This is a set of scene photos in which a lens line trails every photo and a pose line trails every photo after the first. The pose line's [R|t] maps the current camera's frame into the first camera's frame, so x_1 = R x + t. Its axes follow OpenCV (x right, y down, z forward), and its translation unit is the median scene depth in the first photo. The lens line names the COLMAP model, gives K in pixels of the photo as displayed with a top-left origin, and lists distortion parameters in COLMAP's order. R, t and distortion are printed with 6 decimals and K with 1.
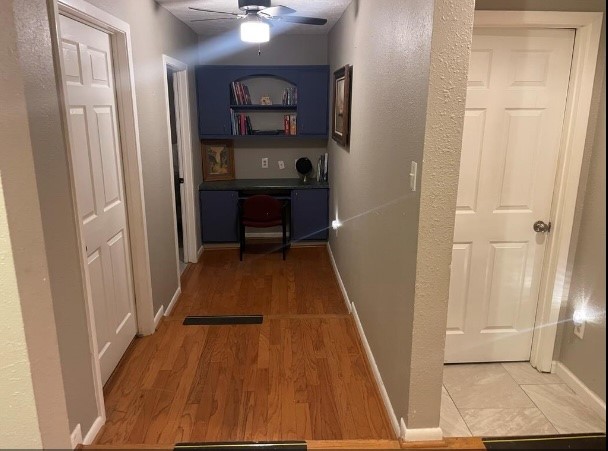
lens RADIAL K [[470.0, 0, 304.0], [0, 470.0, 225.5], [0, 0, 1]] dist [0.031891, 0.000734]
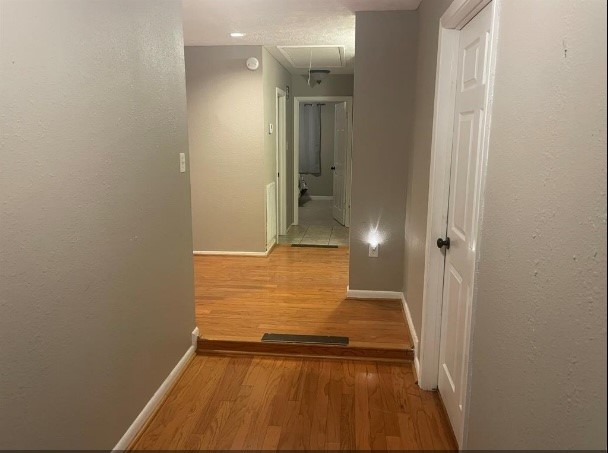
lens RADIAL K [[470.0, 0, 304.0], [0, 470.0, 226.5], [0, 0, 1]] dist [0.031891, 0.000734]
pose [[-0.988592, -0.031826, 0.147220, -0.268933], [0.036224, 0.898498, 0.437481, -0.404553], [-0.146200, 0.437823, -0.887095, 1.706862]]
